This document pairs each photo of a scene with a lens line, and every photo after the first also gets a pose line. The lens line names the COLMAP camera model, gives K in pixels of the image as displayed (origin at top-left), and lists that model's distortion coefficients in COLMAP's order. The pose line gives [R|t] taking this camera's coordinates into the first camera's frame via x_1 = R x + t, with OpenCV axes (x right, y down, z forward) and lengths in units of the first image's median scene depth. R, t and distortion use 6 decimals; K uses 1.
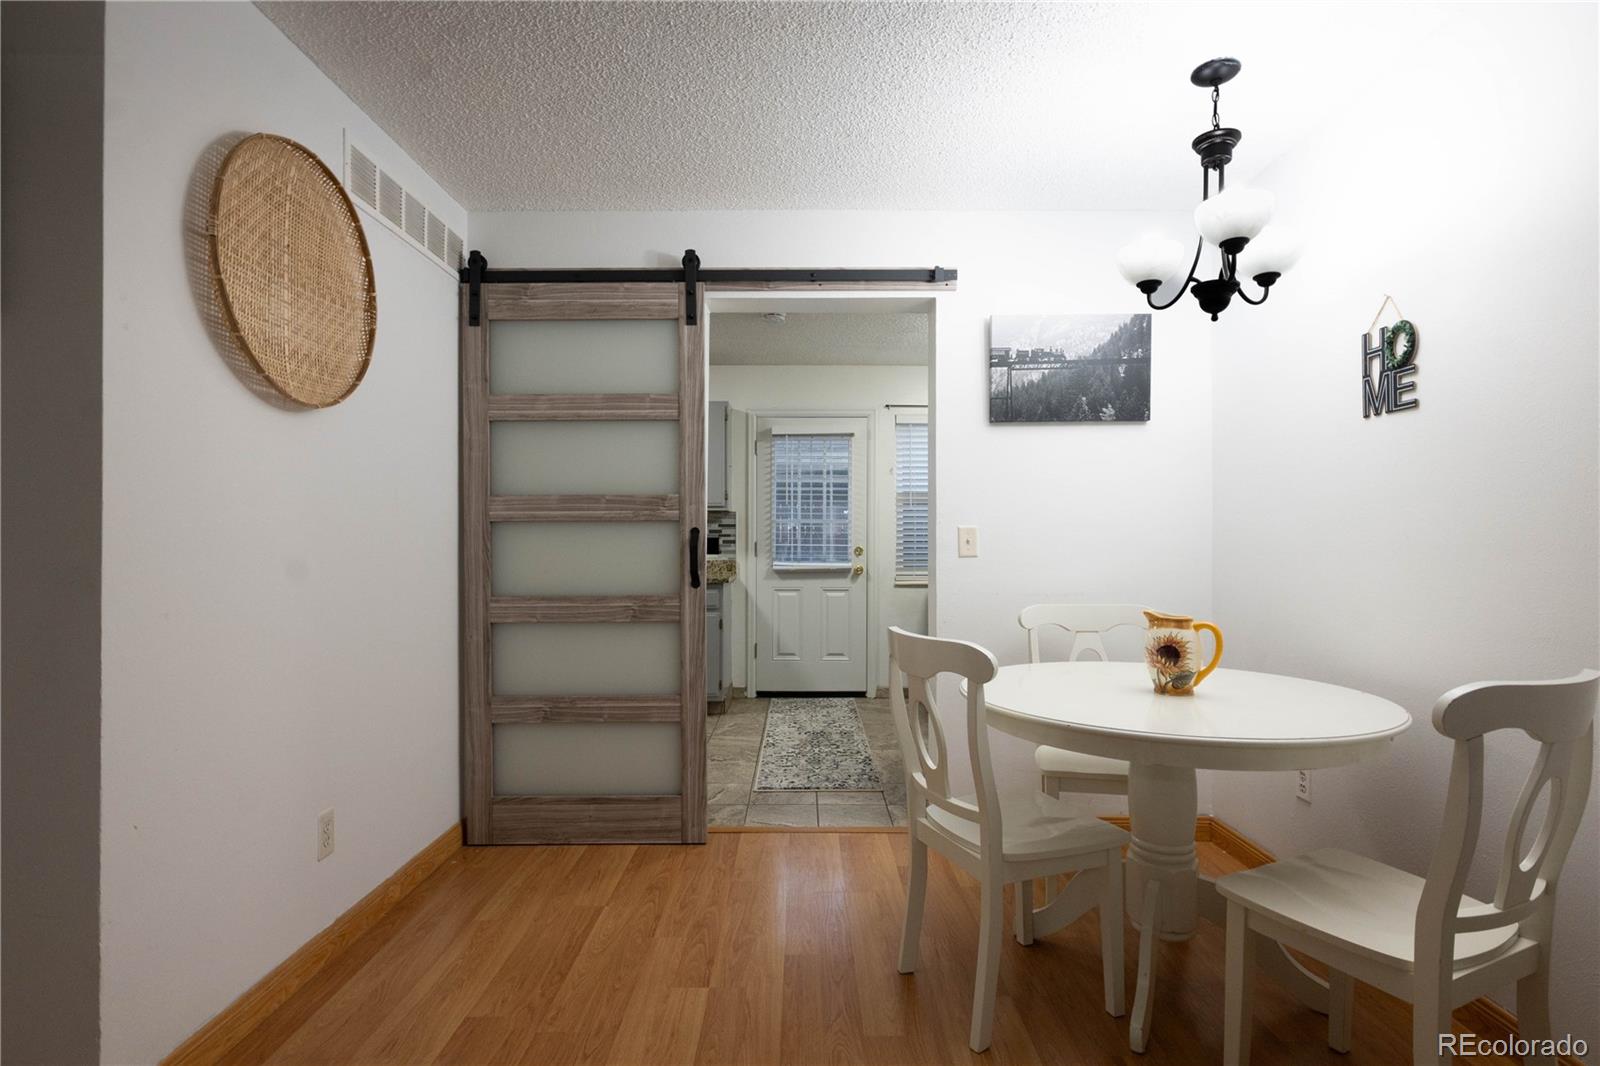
lens RADIAL K [[788.1, 0, 802.4], [0, 788.1, 538.2], [0, 0, 1]] dist [-0.006852, 0.005802]
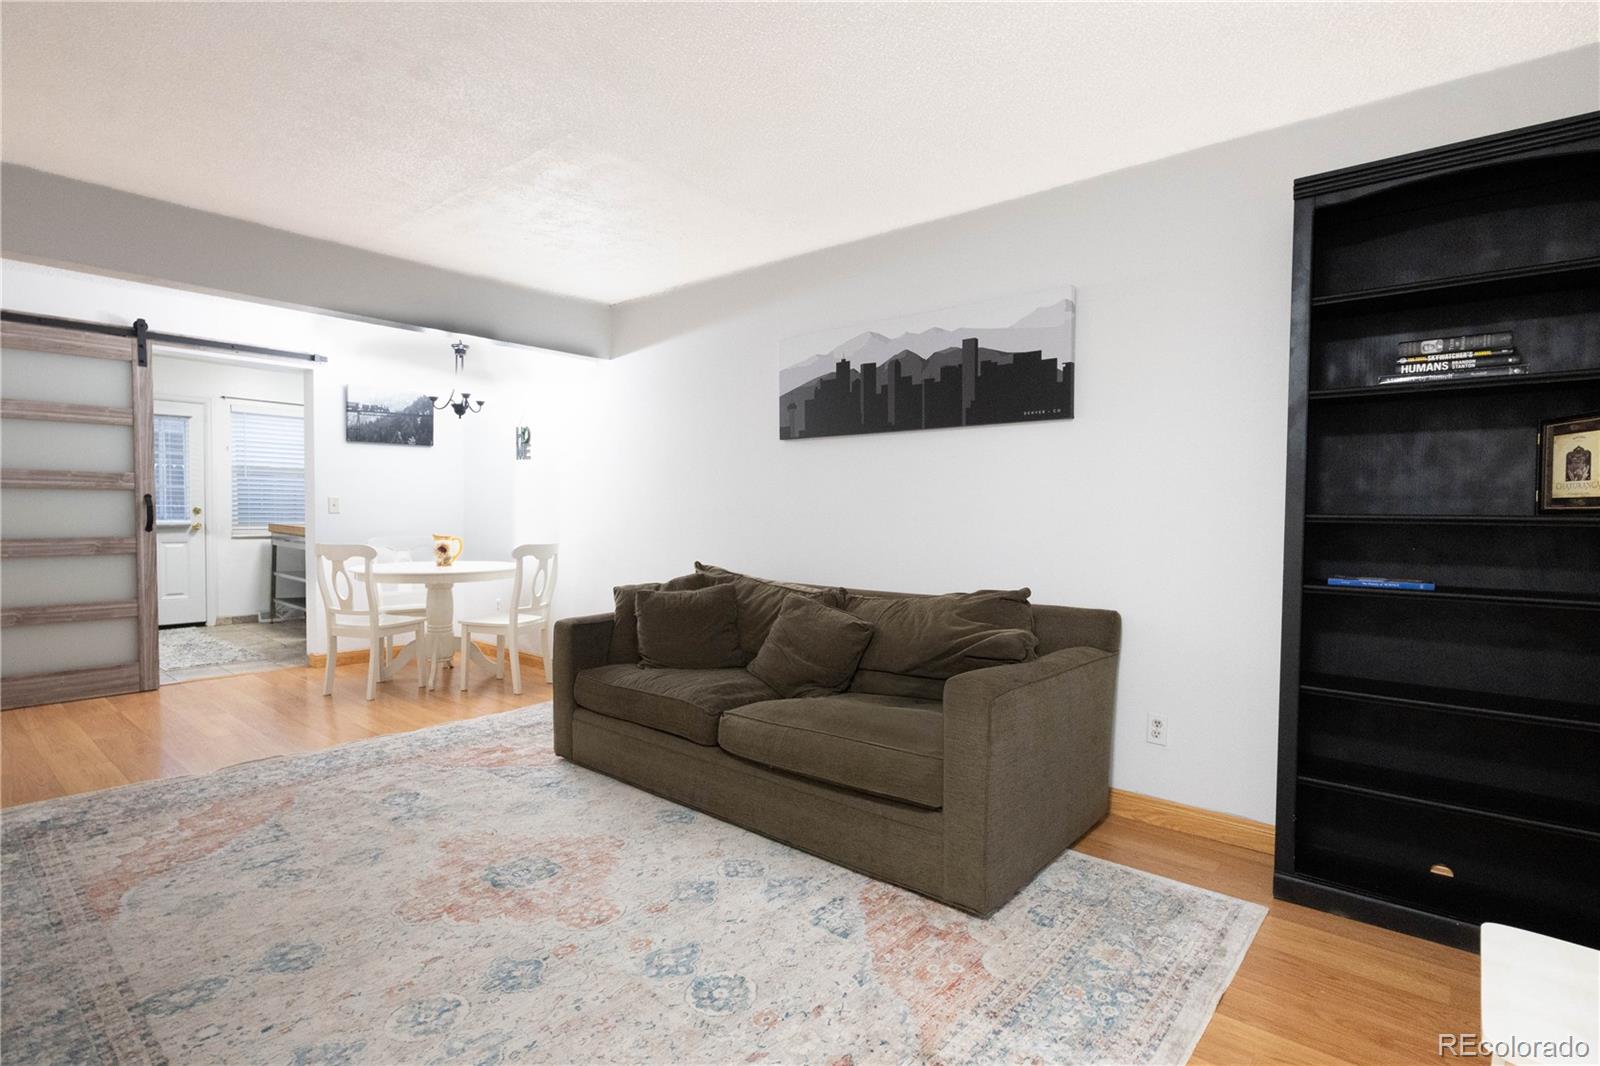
lens RADIAL K [[788.1, 0, 802.4], [0, 788.1, 538.2], [0, 0, 1]] dist [-0.006852, 0.005802]
pose [[0.651984, -0.020464, 0.757957, -0.481909], [-0.014490, 0.999117, 0.039439, -0.006486], [-0.758094, -0.036696, 0.651112, -1.054267]]
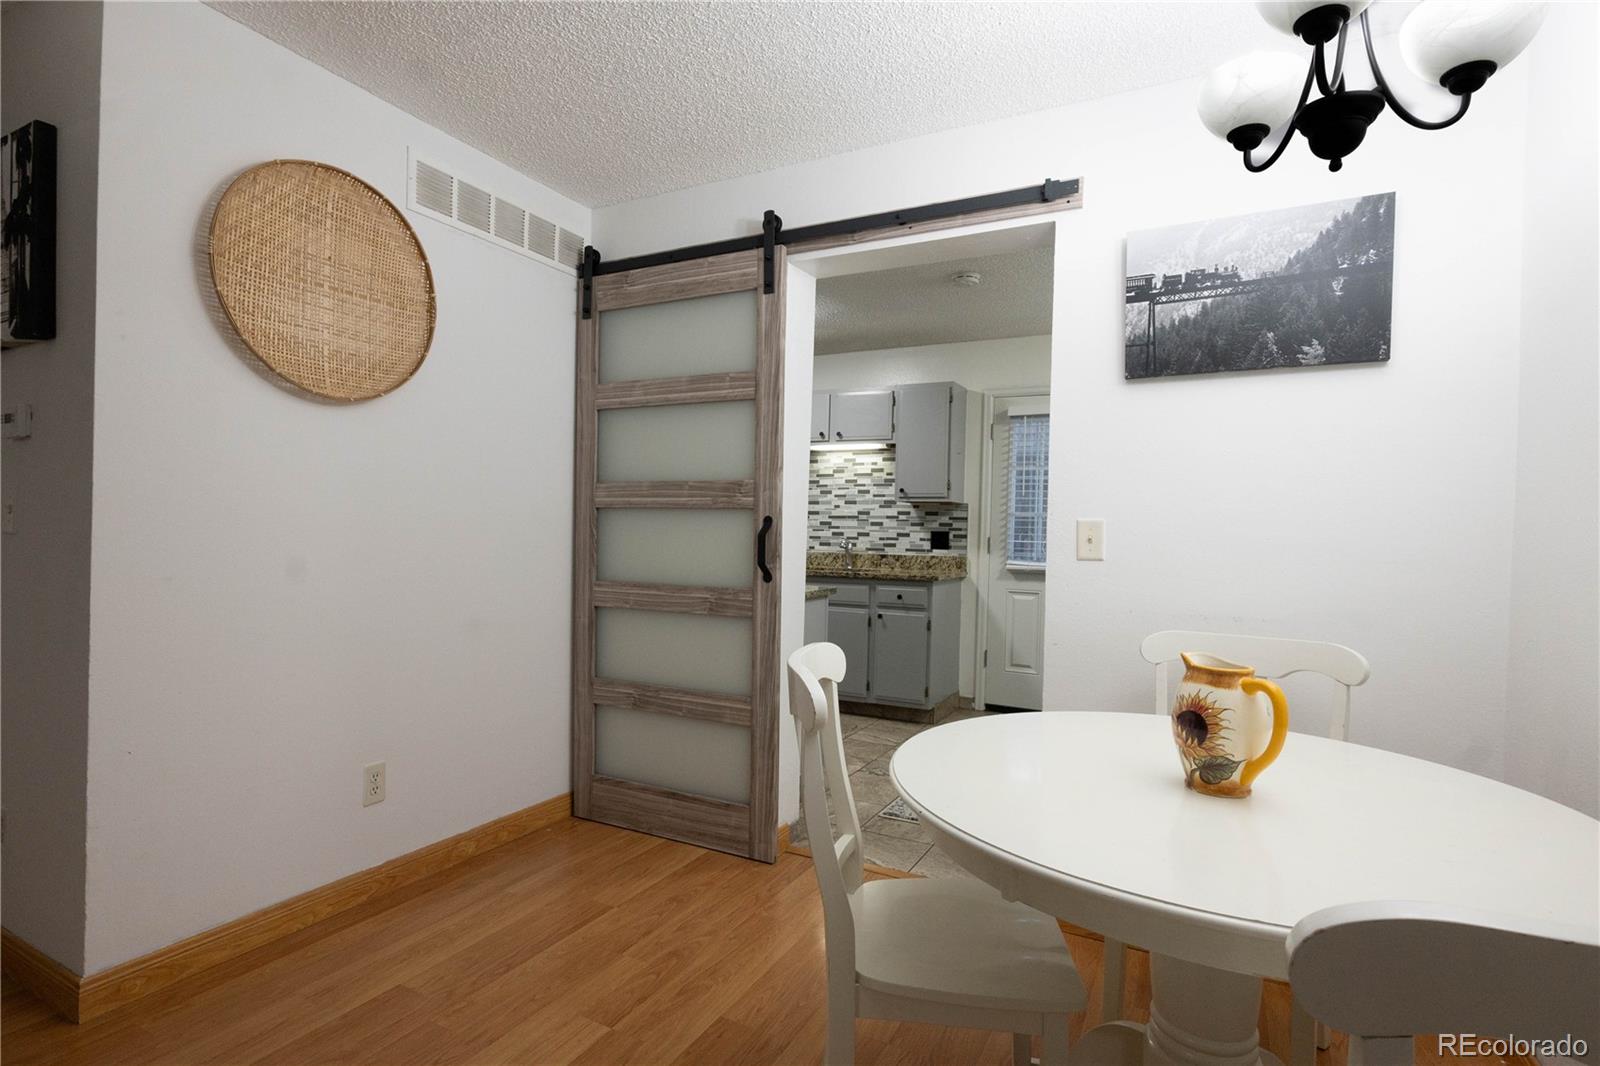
lens RADIAL K [[788.1, 0, 802.4], [0, 788.1, 538.2], [0, 0, 1]] dist [-0.006852, 0.005802]
pose [[0.887020, 0.025873, -0.461005, 0.318638], [-0.022984, 0.999665, 0.011881, 0.000189], [0.461158, 0.000058, 0.887318, 0.209536]]
